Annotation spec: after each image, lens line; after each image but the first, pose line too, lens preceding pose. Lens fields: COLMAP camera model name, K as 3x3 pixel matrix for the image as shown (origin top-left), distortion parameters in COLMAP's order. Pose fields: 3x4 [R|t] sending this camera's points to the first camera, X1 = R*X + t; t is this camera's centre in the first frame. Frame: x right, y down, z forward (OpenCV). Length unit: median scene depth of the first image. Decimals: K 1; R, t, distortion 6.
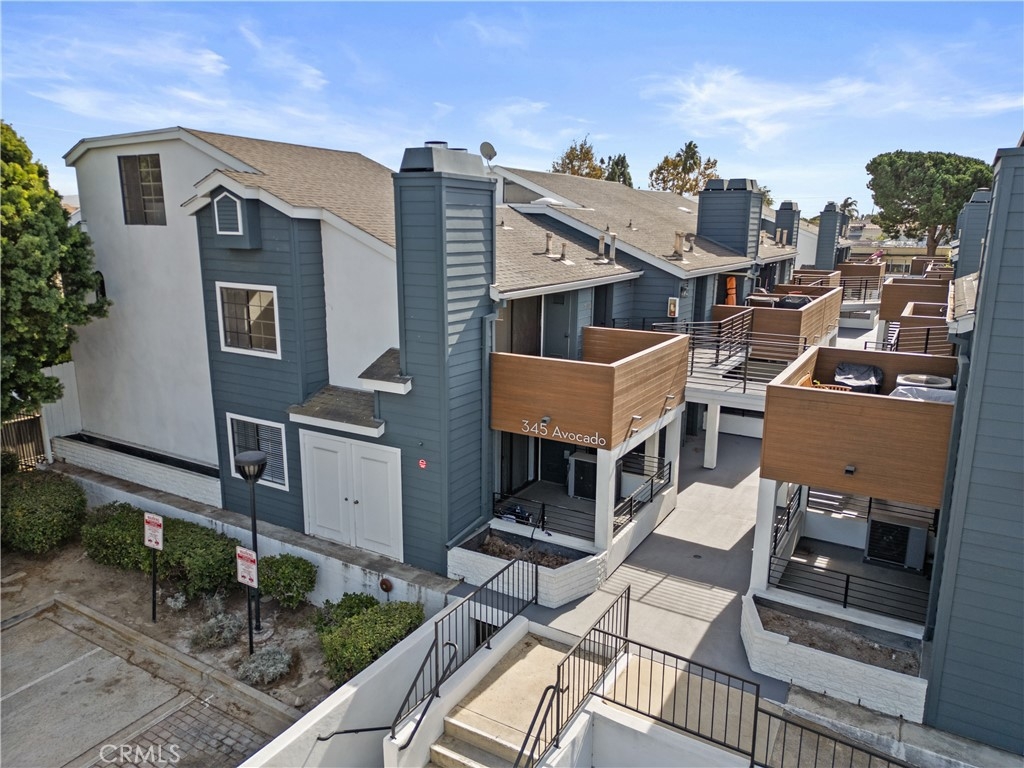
lens RADIAL K [[707.2, 0, 513.6], [0, 707.2, 386.3], [0, 0, 1]] dist [0.060756, -0.043221]
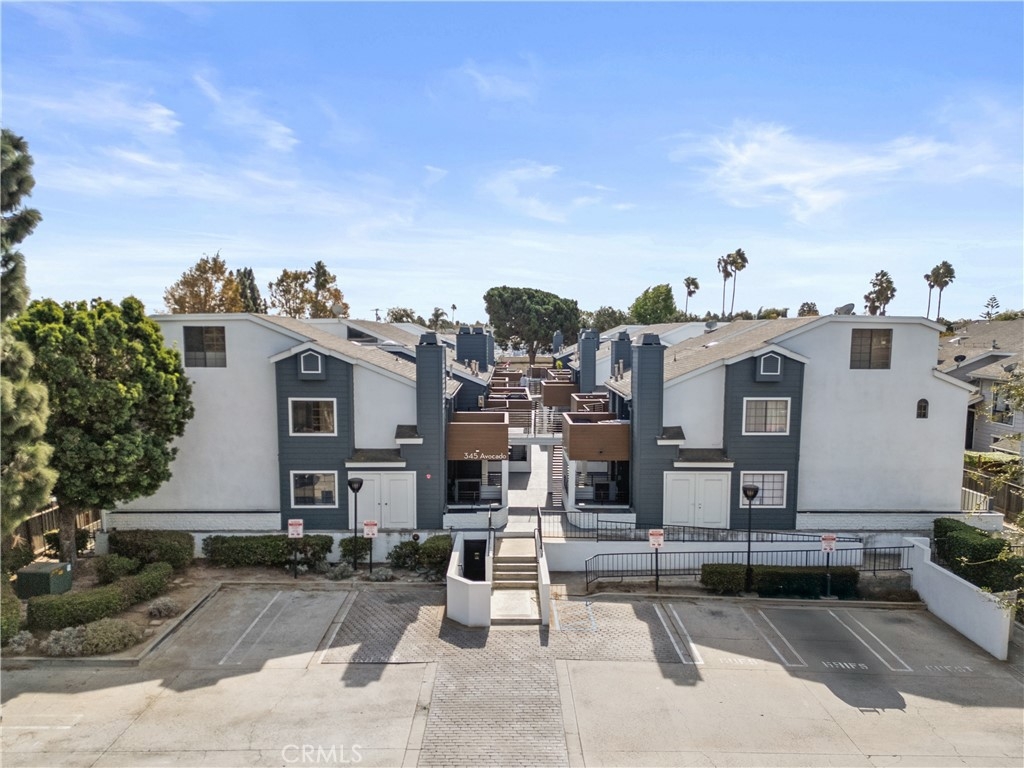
lens RADIAL K [[739.8, 0, 538.2], [0, 739.8, 431.4], [0, 0, 1]] dist [0.060565, -0.005511]
pose [[0.845896, -0.072208, 0.528437, -0.963387], [0.119202, 0.991326, -0.055354, 0.130408], [-0.519857, 0.109815, 0.847166, -1.015155]]
